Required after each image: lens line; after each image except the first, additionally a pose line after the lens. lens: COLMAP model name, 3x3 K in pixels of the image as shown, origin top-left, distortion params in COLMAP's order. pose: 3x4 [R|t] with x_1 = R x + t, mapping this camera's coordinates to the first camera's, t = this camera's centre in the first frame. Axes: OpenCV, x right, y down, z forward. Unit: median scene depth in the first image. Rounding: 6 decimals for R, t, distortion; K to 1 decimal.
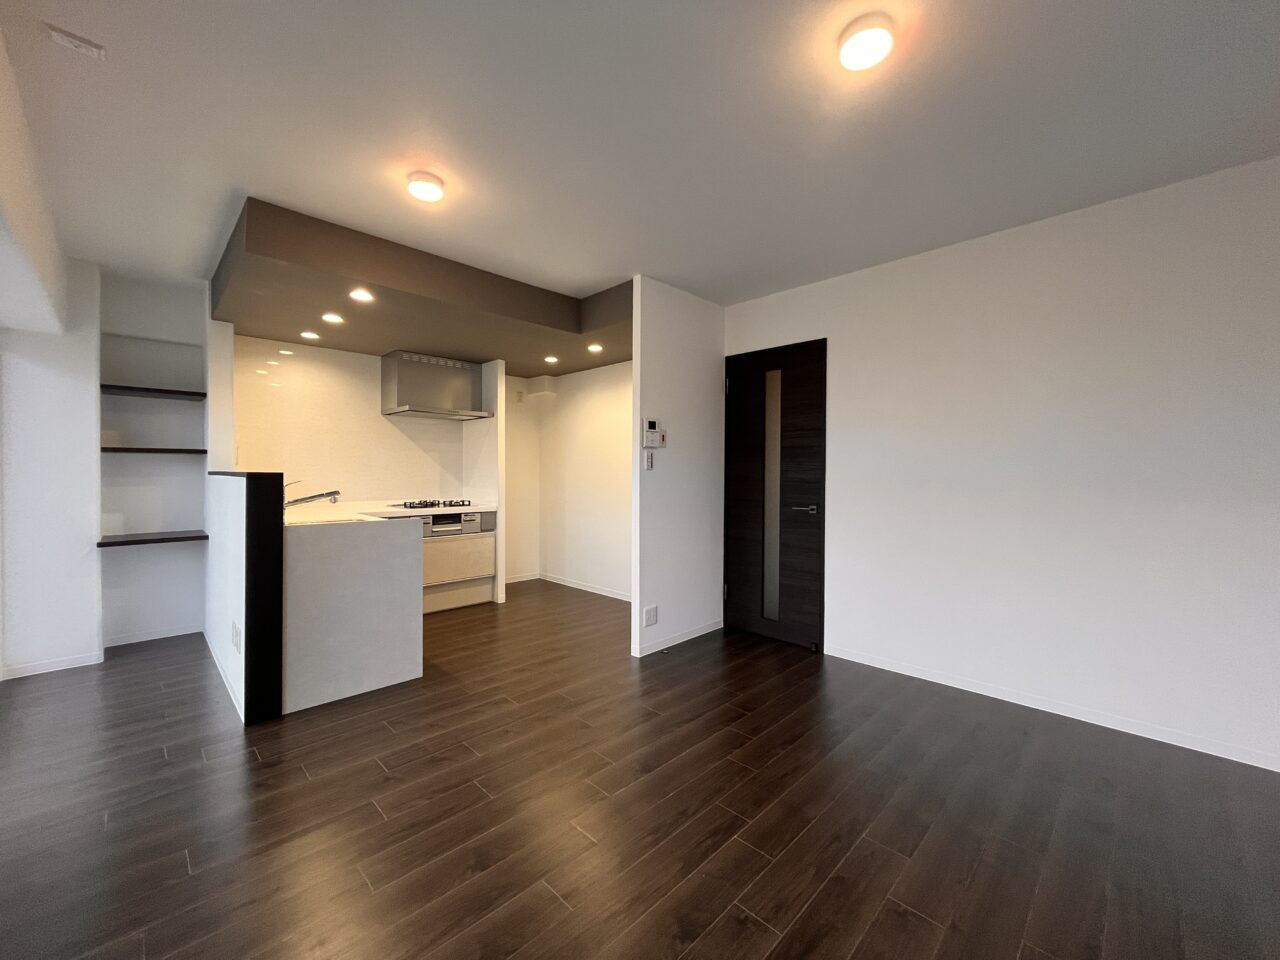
lens RADIAL K [[514.3, 0, 638.0], [0, 514.3, 481.1], [0, 0, 1]] dist [-0.004644, -0.000175]
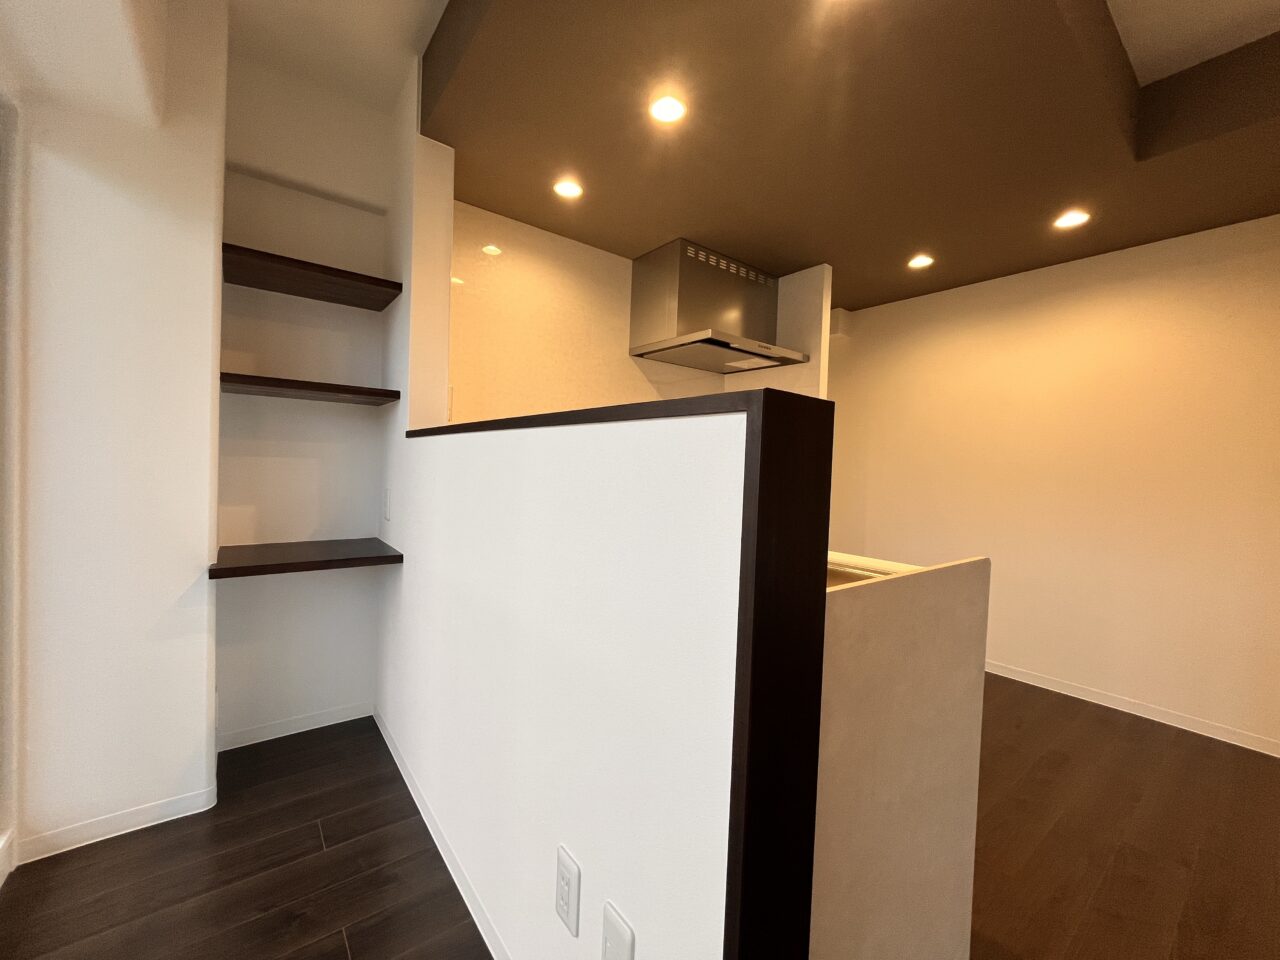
lens RADIAL K [[514.3, 0, 642.4], [0, 514.3, 477.0], [0, 0, 1]] dist [-0.004644, -0.000175]
pose [[0.991681, 0.031866, -0.124714, -0.534203], [-0.031046, 0.999482, 0.008517, 0.014937], [0.124921, -0.004574, 0.992156, 0.514201]]
